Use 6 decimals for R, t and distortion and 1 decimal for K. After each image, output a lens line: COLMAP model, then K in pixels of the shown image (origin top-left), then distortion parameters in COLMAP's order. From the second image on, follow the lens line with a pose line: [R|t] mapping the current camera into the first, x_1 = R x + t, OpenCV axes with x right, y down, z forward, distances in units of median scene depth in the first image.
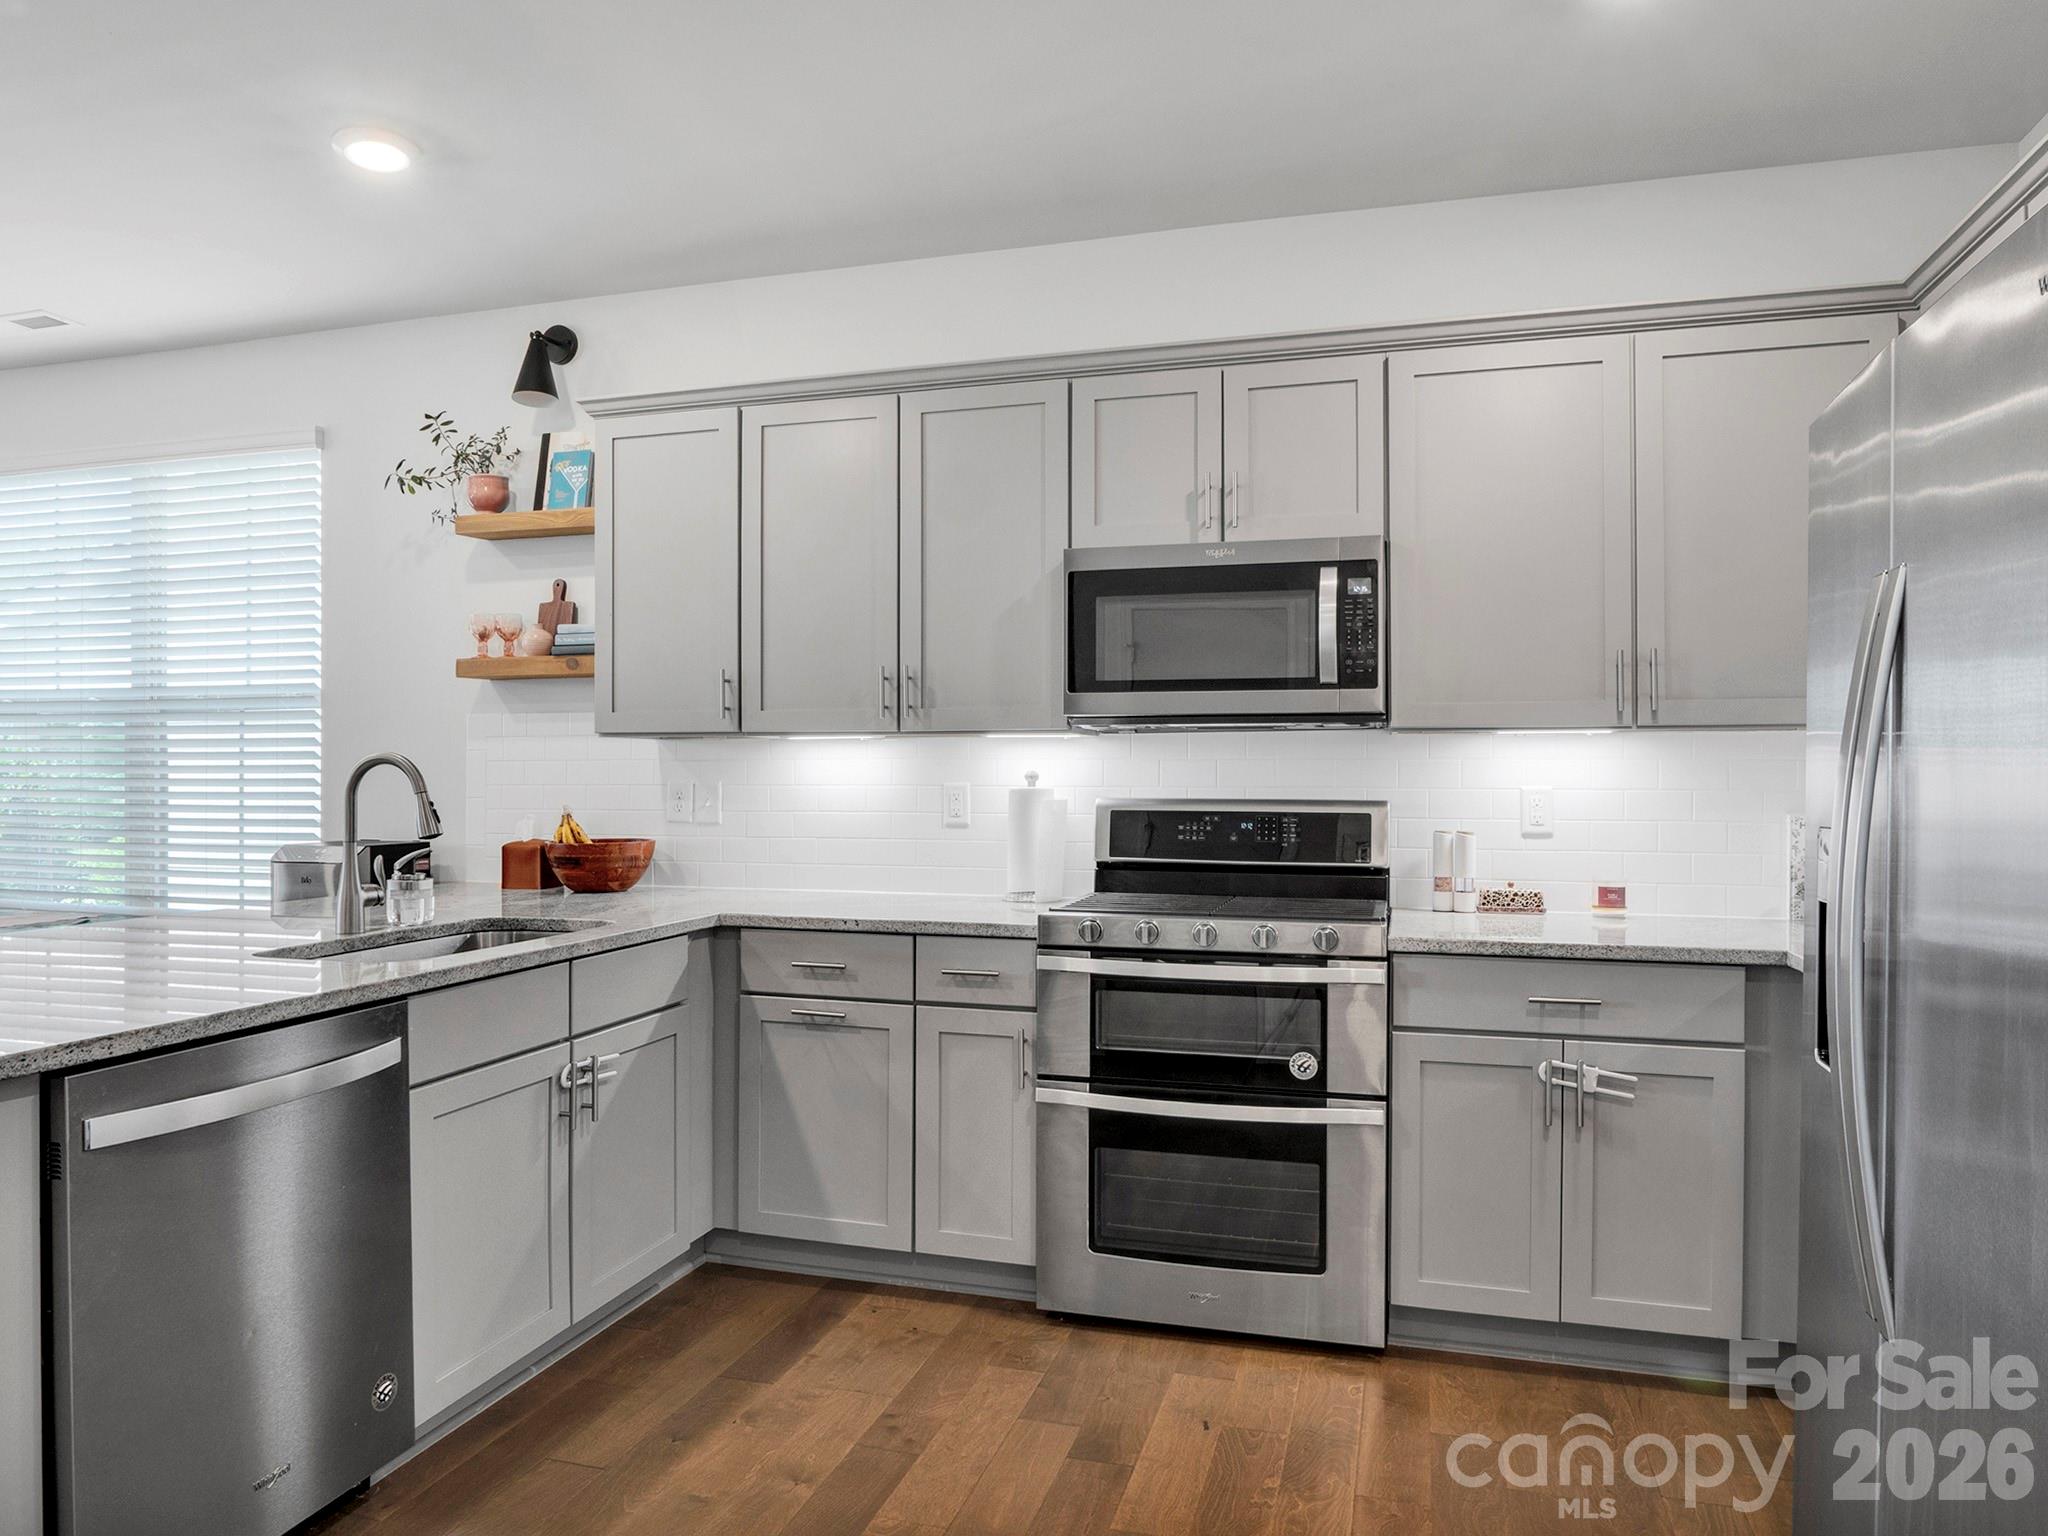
lens RADIAL K [[1305.6, 0, 1046.6], [0, 1305.6, 771.2], [0, 0, 1]] dist [-0.031150, 0.012060]
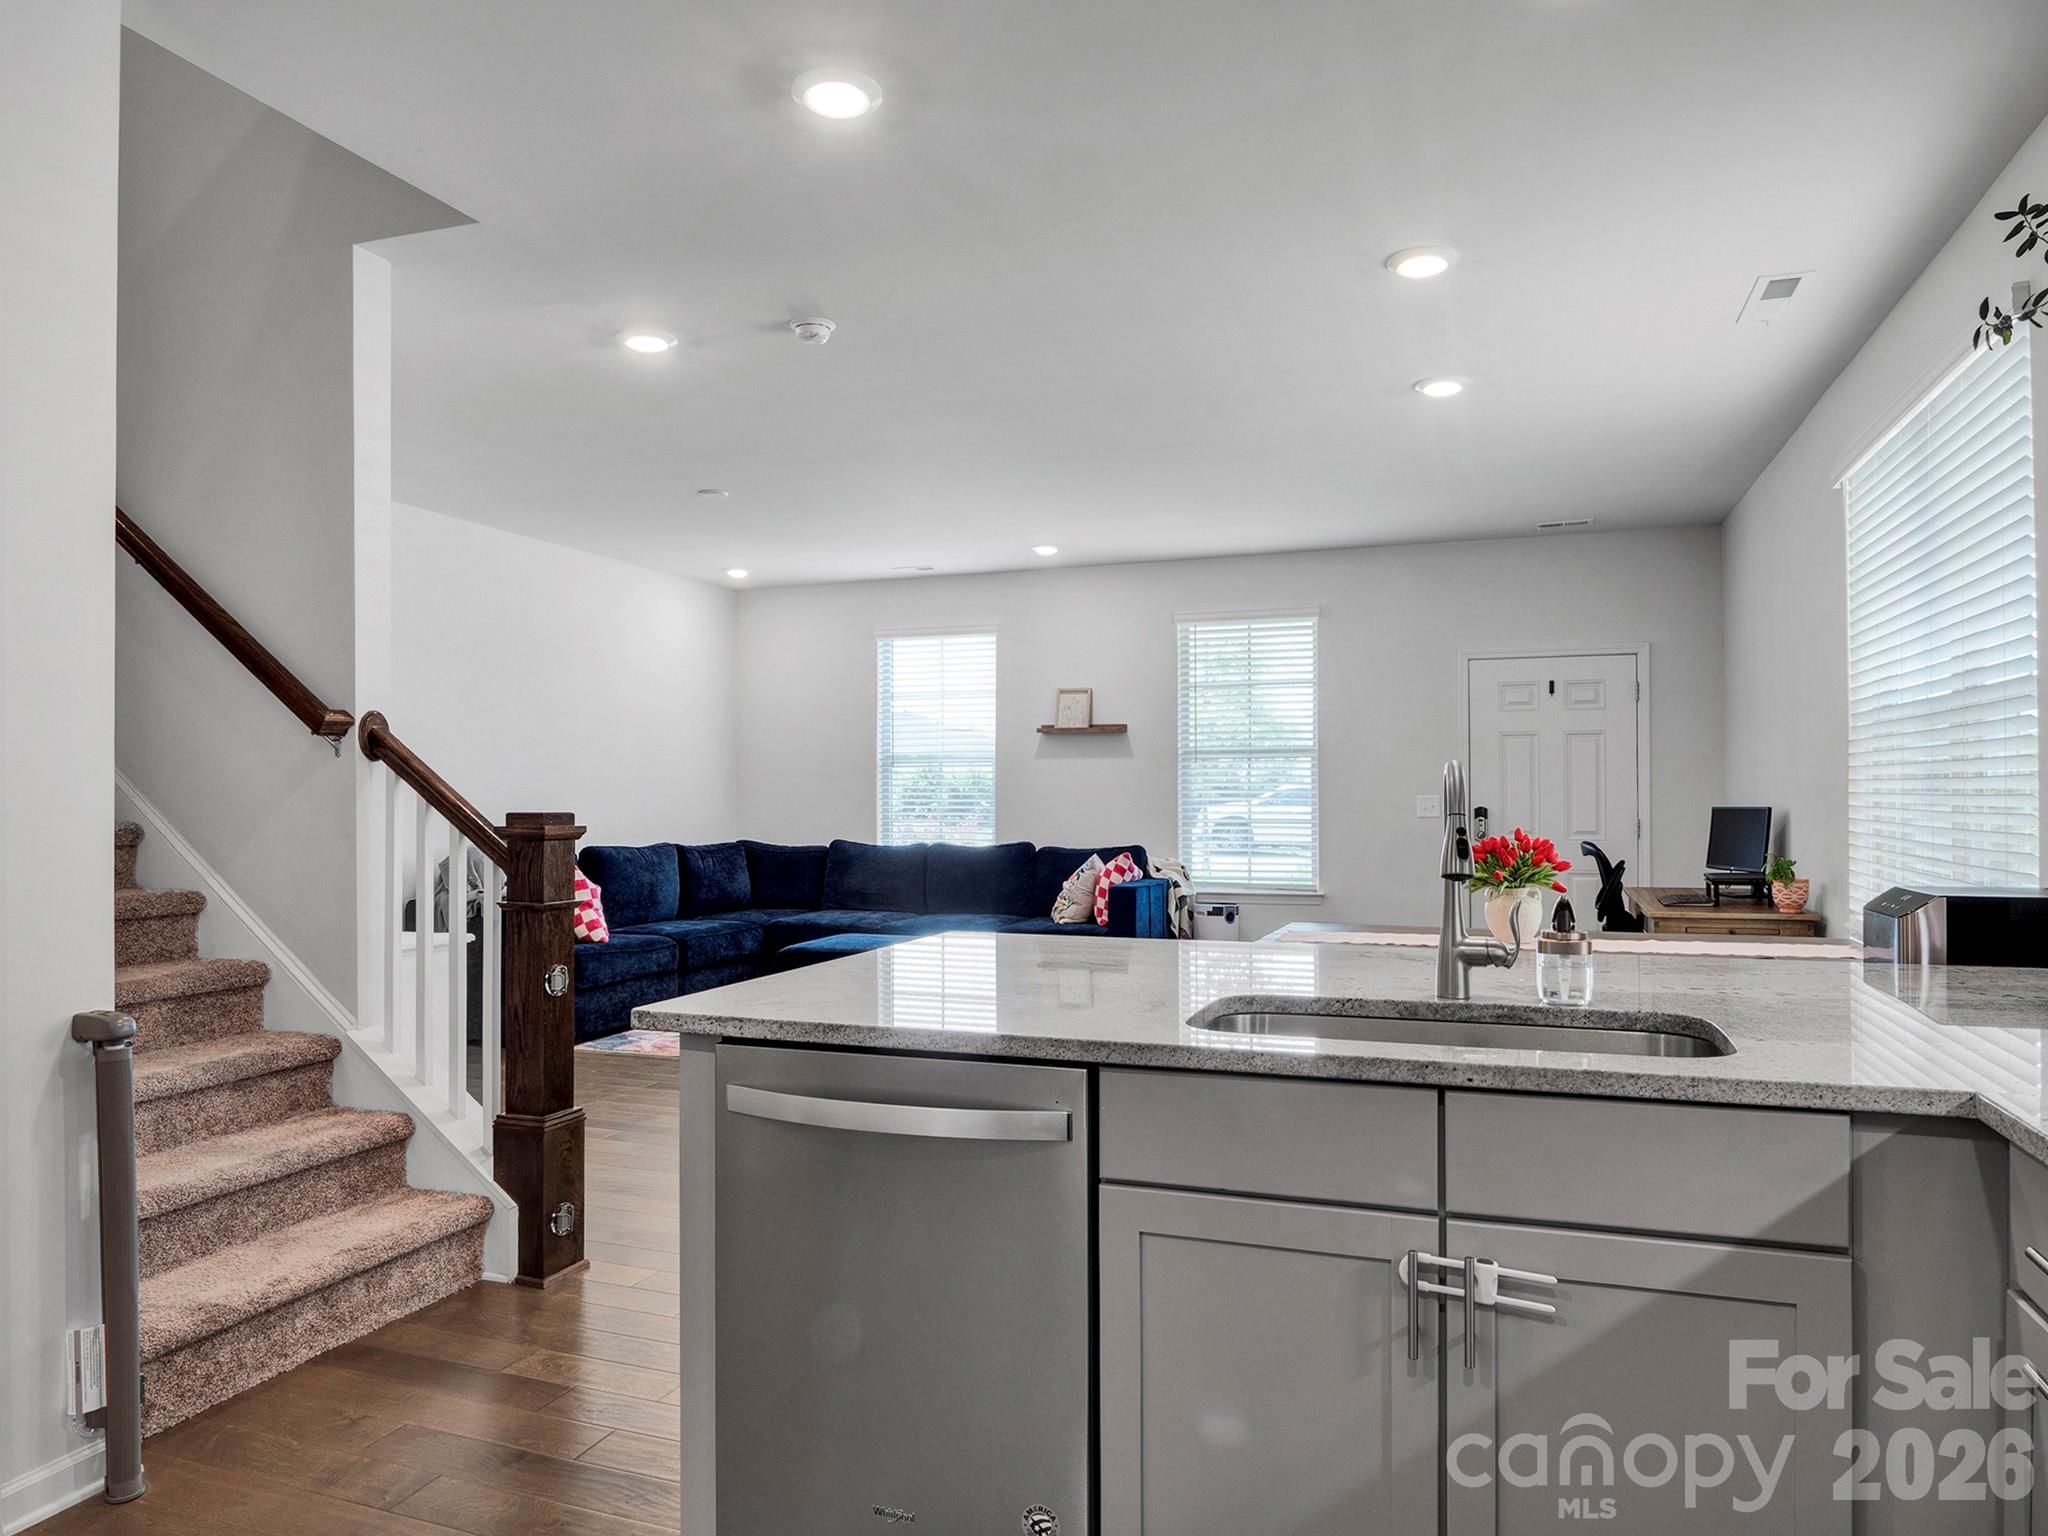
lens RADIAL K [[1305.6, 0, 1005.8], [0, 1305.6, 784.5], [0, 0, 1]] dist [-0.031150, 0.012060]
pose [[-0.089040, -0.007416, -0.996000, 0.214089], [0.007961, 0.999935, -0.008157, 0.002778], [0.995996, -0.008655, -0.088975, 0.671797]]
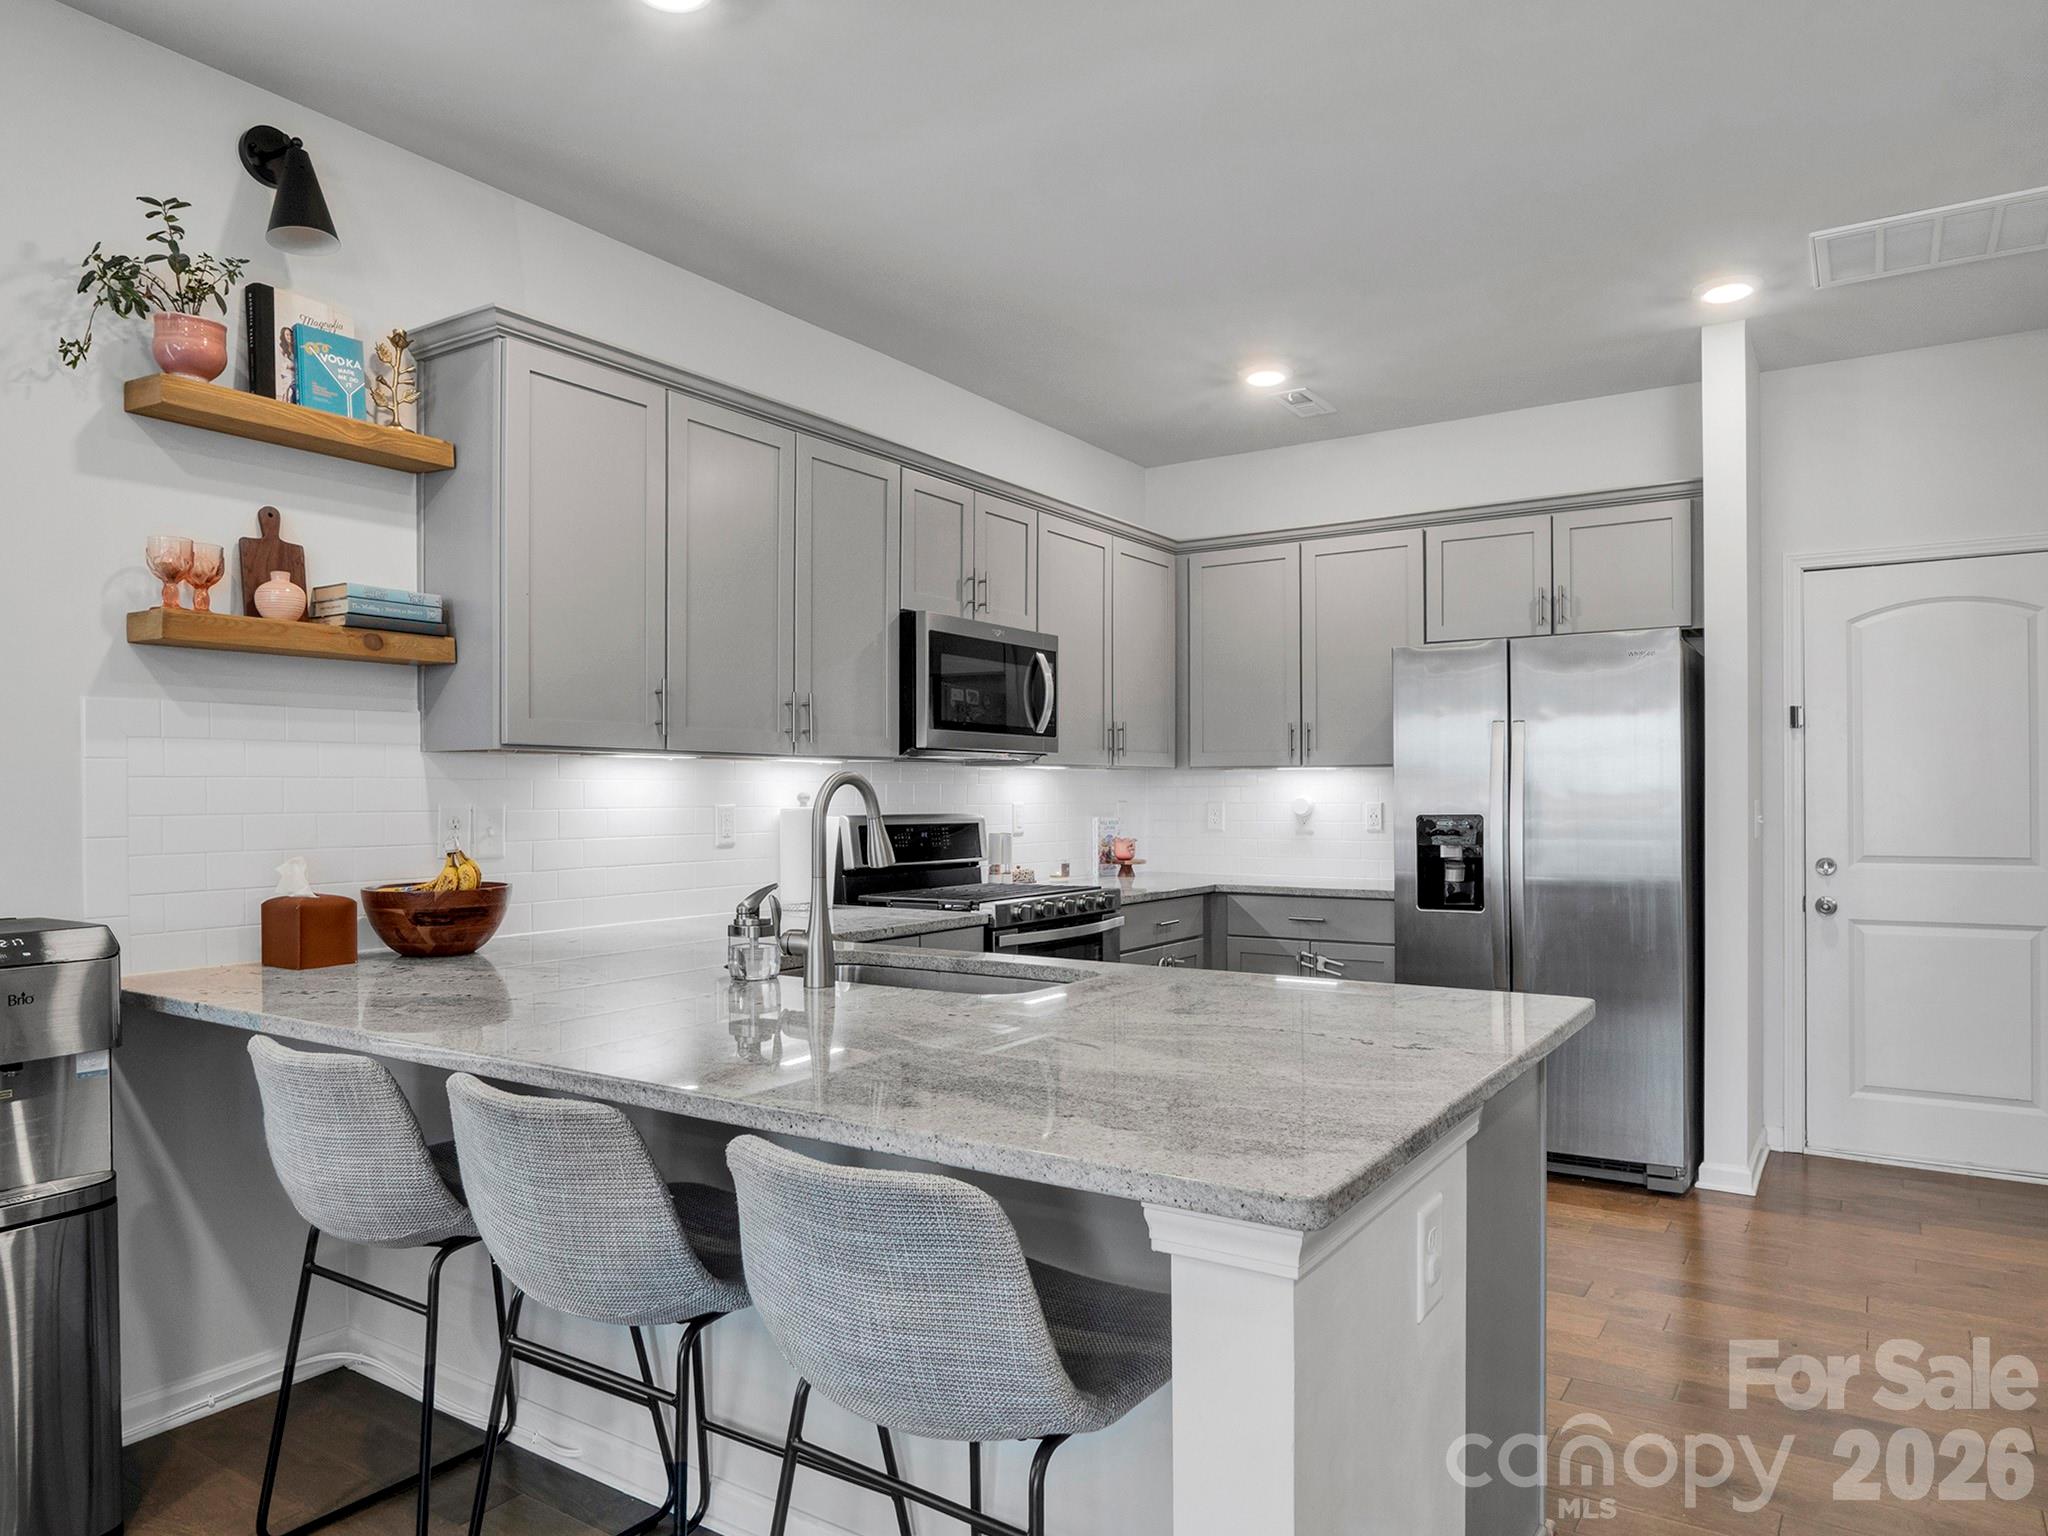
lens RADIAL K [[1305.6, 0, 997.6], [0, 1305.6, 803.3], [0, 0, 1]] dist [-0.031150, 0.012060]
pose [[0.325491, -0.008120, 0.945510, -1.078496], [-0.001412, 0.999958, 0.009073, -0.001694], [-0.945544, -0.004288, 0.325466, 0.522815]]
